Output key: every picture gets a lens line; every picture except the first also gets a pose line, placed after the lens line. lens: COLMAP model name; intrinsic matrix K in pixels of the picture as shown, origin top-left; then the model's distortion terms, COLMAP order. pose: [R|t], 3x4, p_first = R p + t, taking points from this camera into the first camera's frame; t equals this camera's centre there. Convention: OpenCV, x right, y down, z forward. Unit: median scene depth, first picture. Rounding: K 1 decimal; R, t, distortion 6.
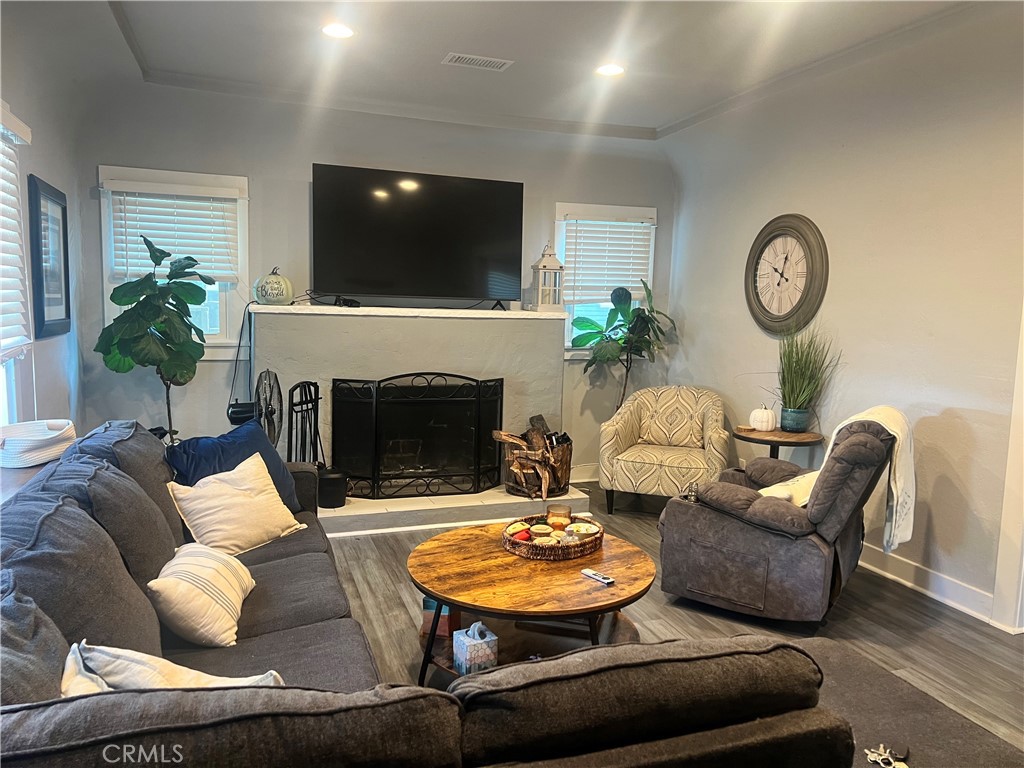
lens RADIAL K [[764.5, 0, 511.5], [0, 764.5, 381.2], [0, 0, 1]] dist [0.007157, -0.034698]
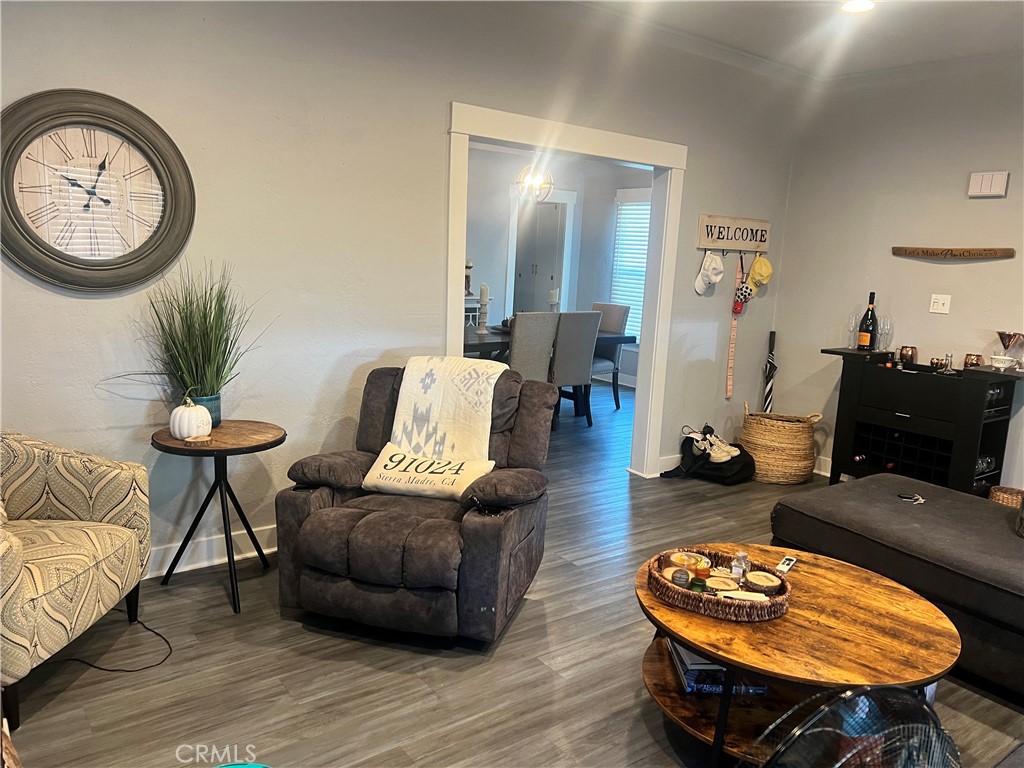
lens RADIAL K [[764.5, 0, 509.3], [0, 764.5, 389.2], [0, 0, 1]] dist [0.007157, -0.034698]
pose [[-0.300024, -0.197796, 0.933200, -0.584699], [0.052311, 0.973384, 0.223131, -0.174782], [-0.952496, 0.115761, -0.281692, 1.460334]]
